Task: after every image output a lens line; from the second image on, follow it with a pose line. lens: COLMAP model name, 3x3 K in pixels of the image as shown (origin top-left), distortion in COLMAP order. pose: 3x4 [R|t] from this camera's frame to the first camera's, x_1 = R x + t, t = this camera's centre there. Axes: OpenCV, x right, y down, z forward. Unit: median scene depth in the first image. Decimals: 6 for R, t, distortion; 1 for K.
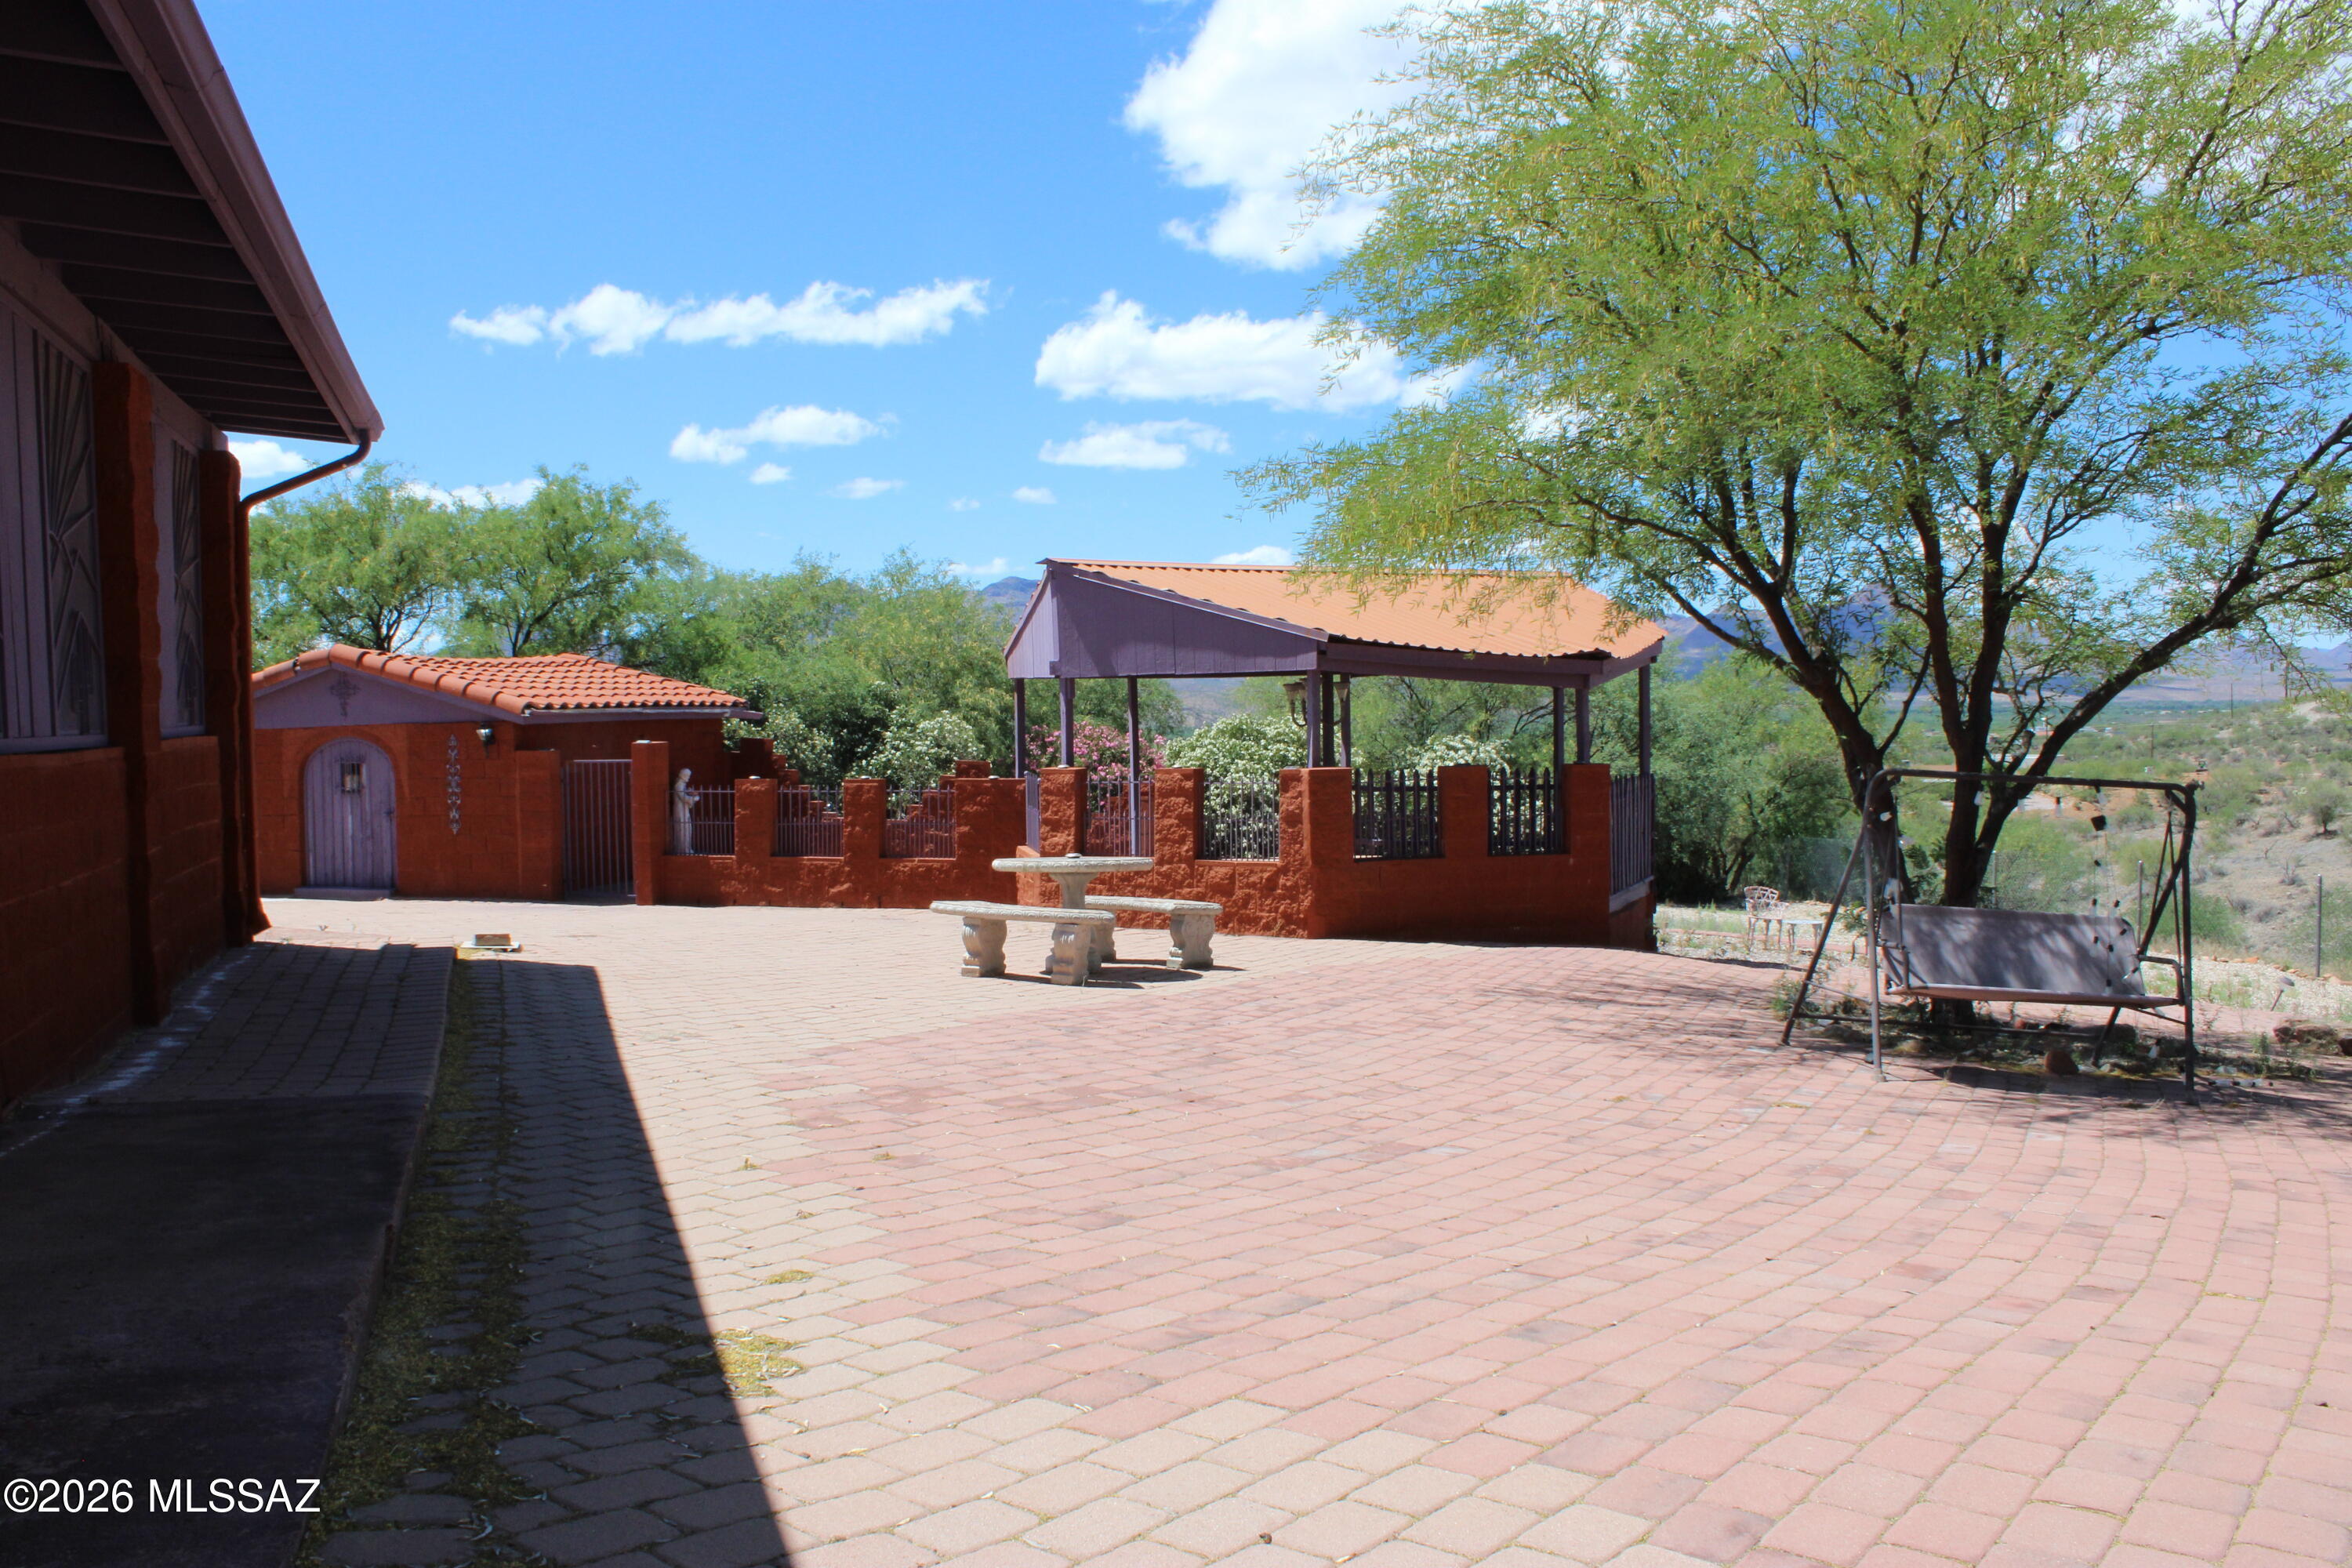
lens RADIAL K [[1939.0, 0, 1094.2], [0, 1939.0, 775.3], [0, 0, 1]] dist [-0.063439, -0.235117]
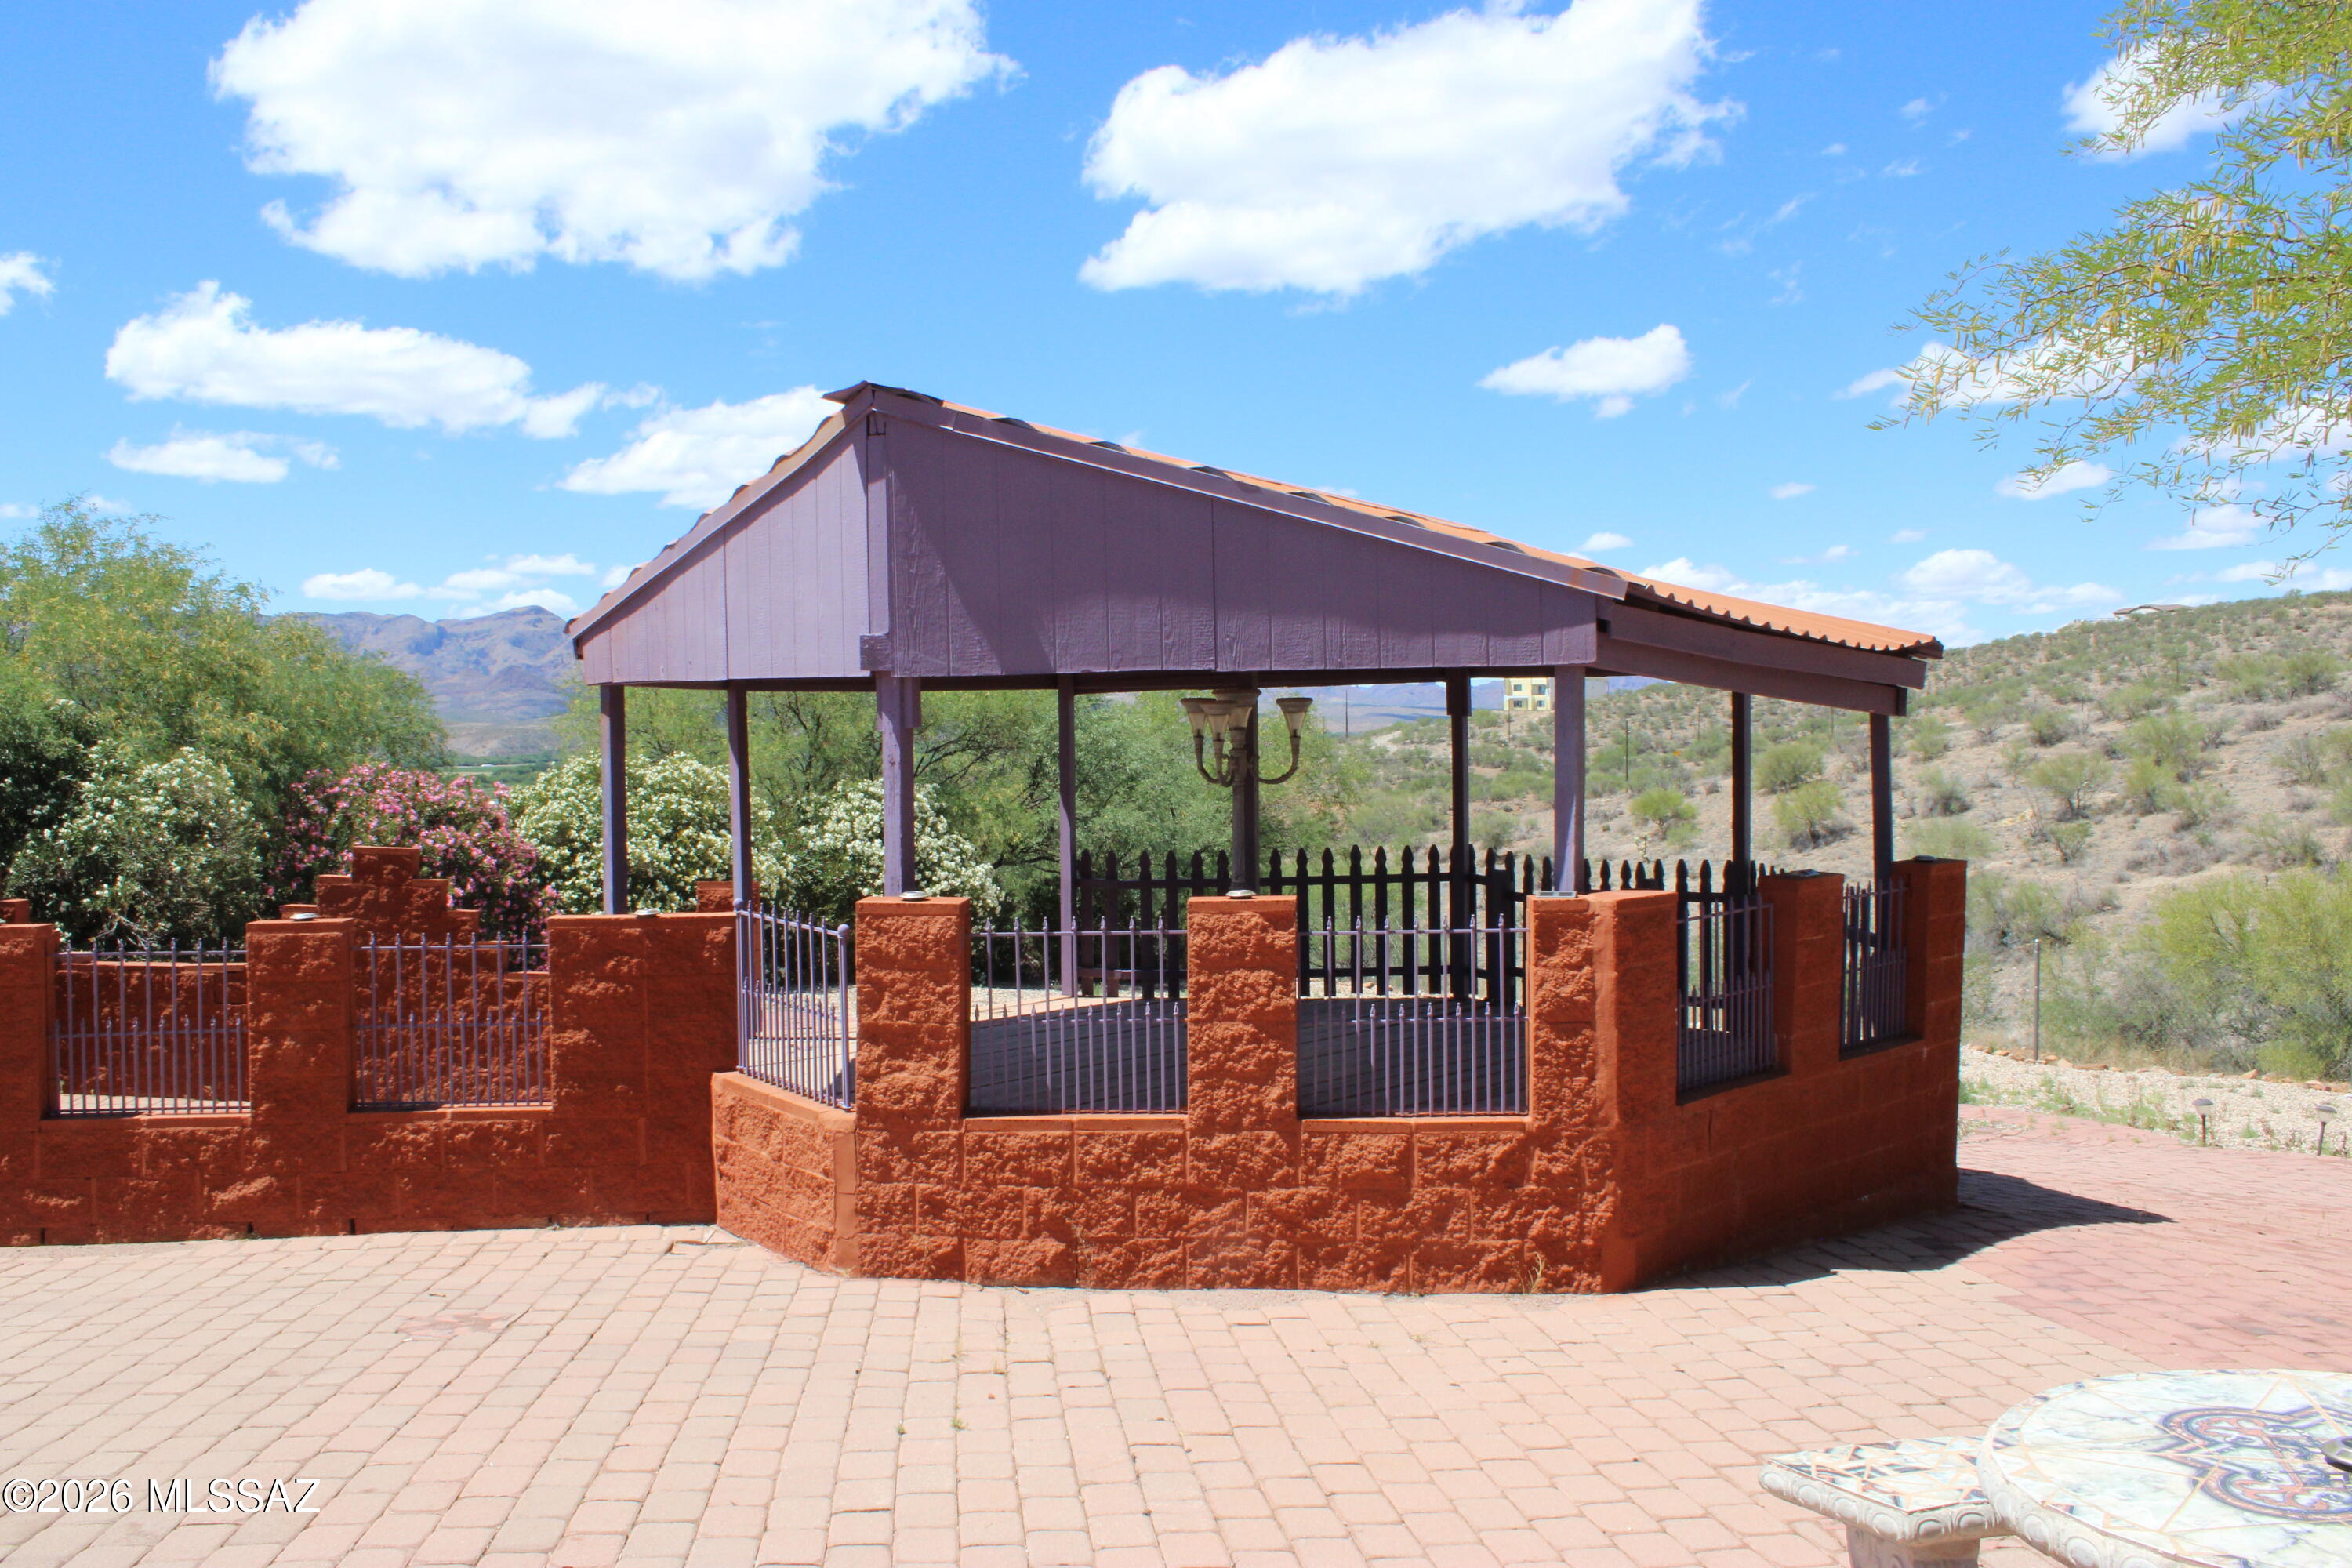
lens RADIAL K [[1938.5, 0, 1166.2], [0, 1938.5, 787.2], [0, 0, 1]] dist [-0.168109, 0.147769]
pose [[0.882845, -0.006537, 0.469619, -0.089452], [0.011713, 0.999899, -0.008102, -0.013121], [-0.469519, 0.012653, 0.882832, 0.349109]]
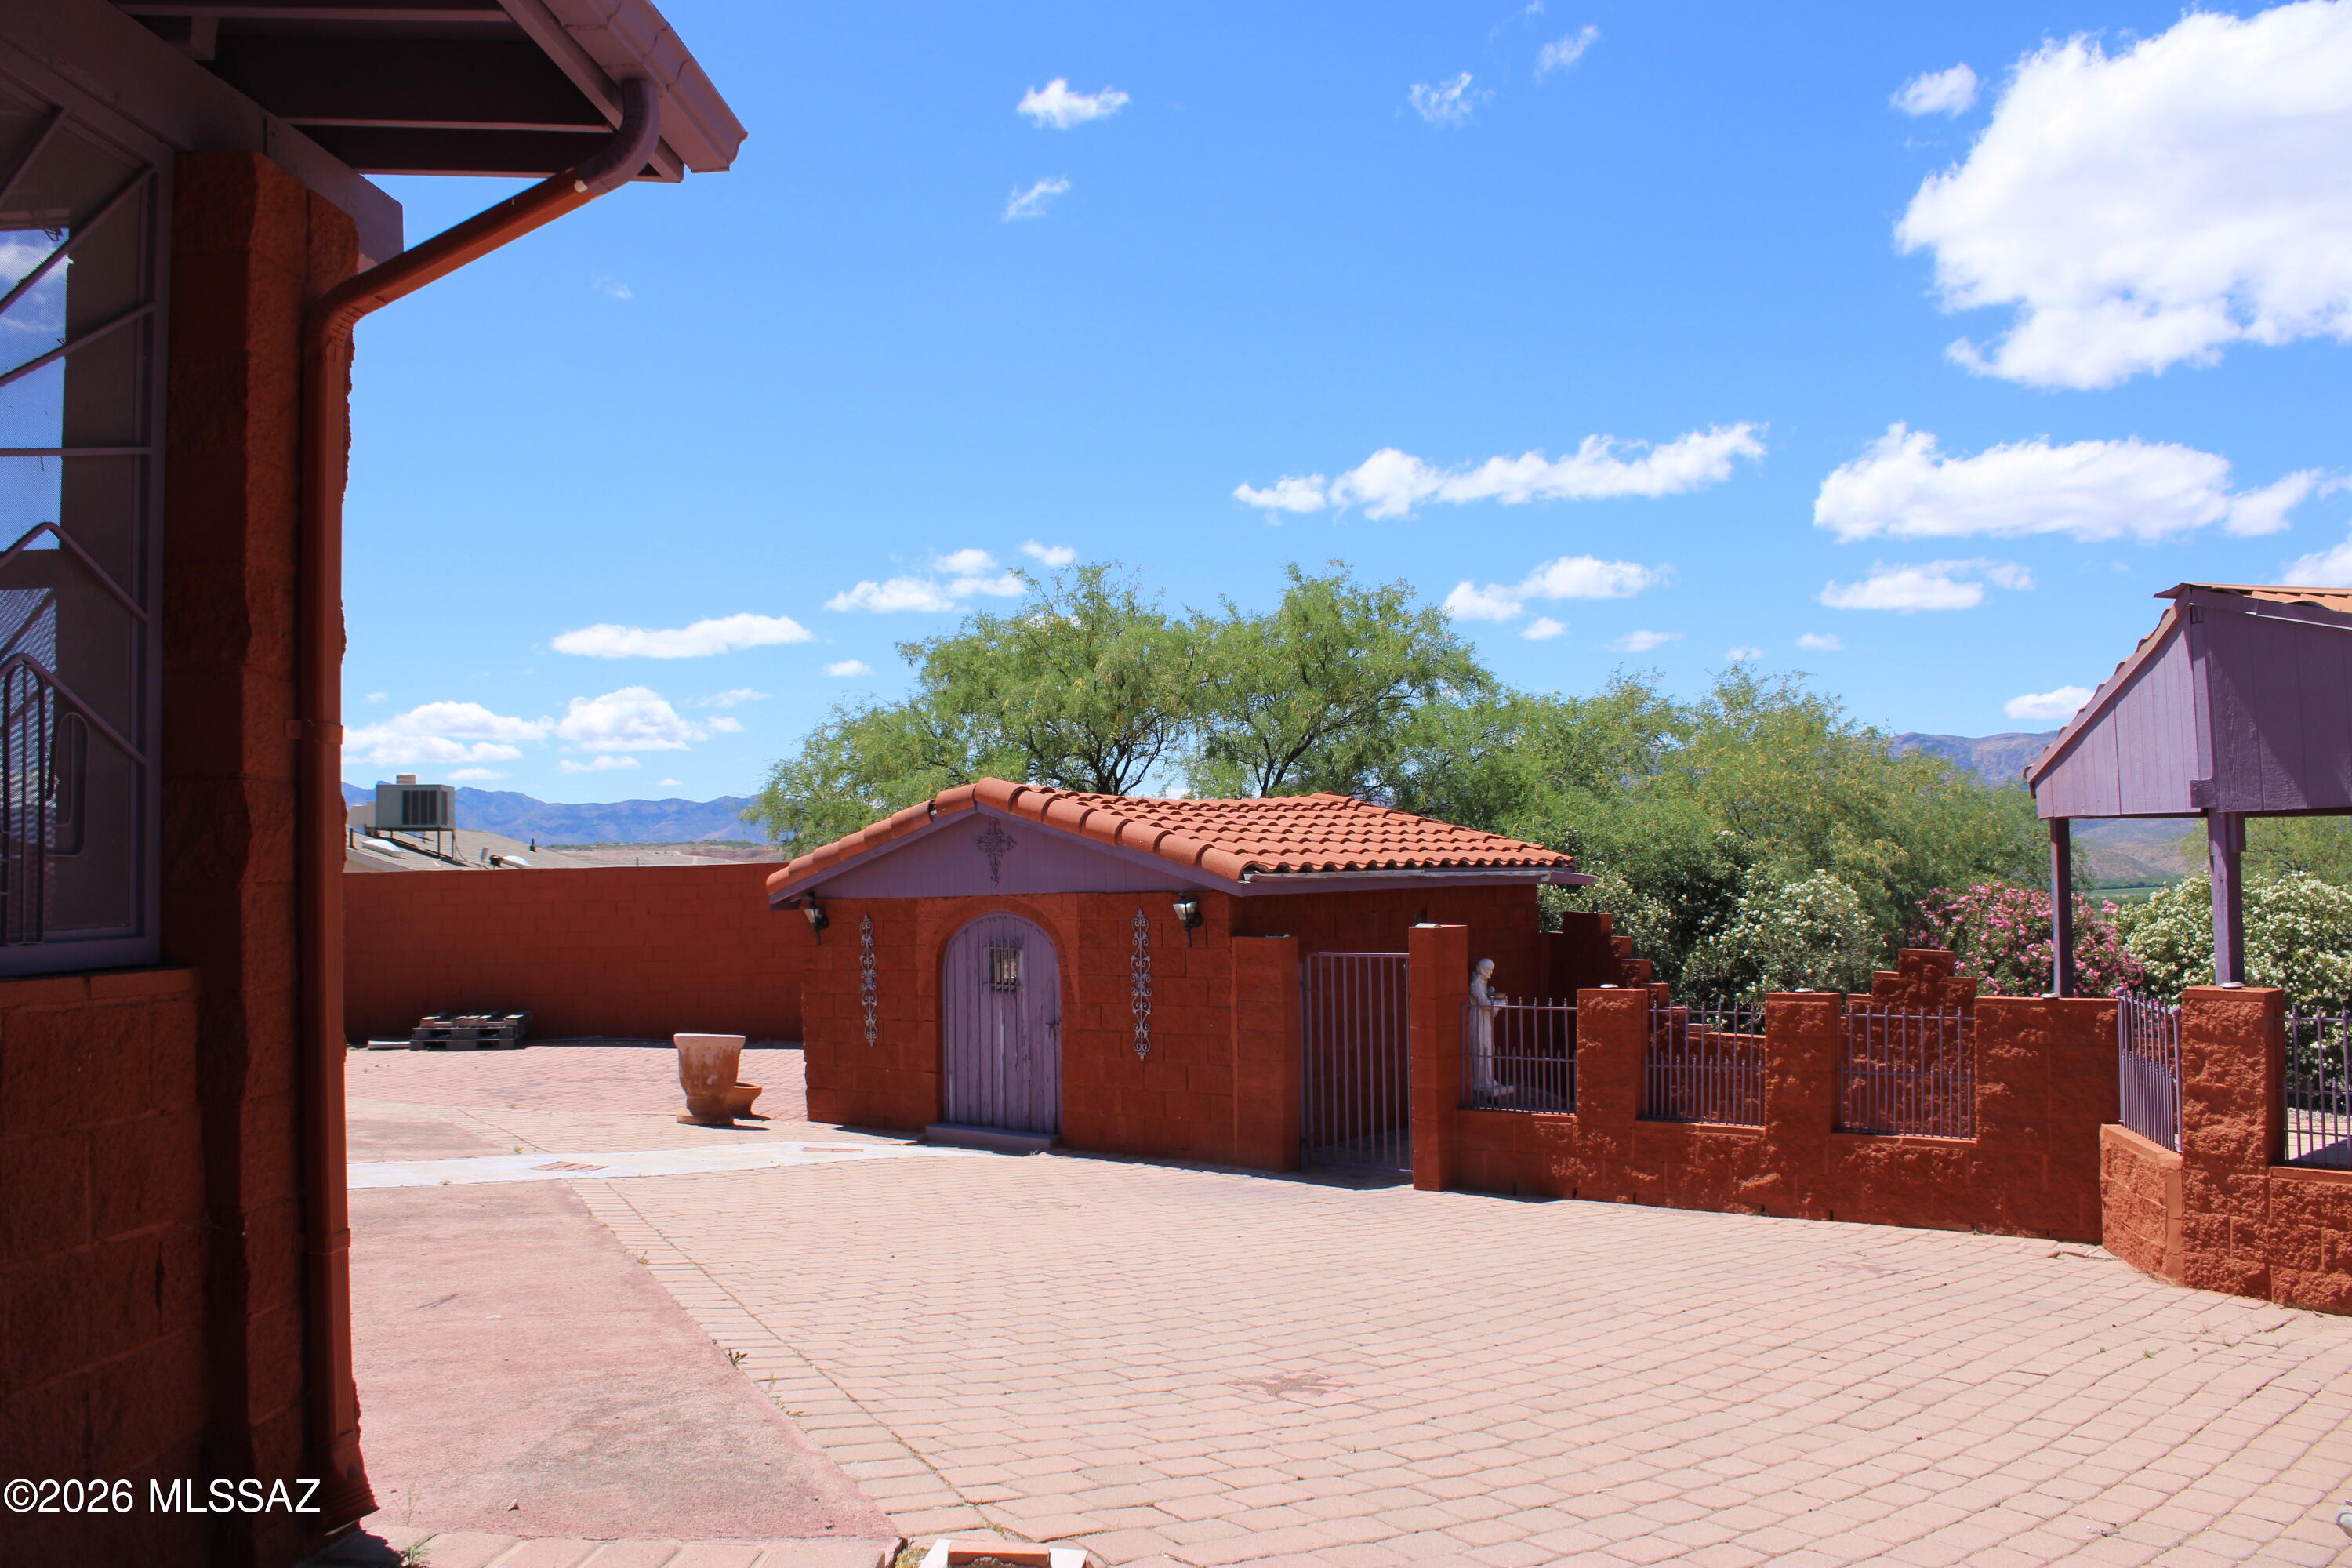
lens RADIAL K [[1938.5, 0, 1166.2], [0, 1938.5, 787.2], [0, 0, 1]] dist [-0.168109, 0.147769]
pose [[0.935848, -0.015130, -0.352078, -0.059334], [-0.011064, 0.997324, -0.072265, -0.010155], [0.352229, 0.071525, 0.933177, 0.248431]]
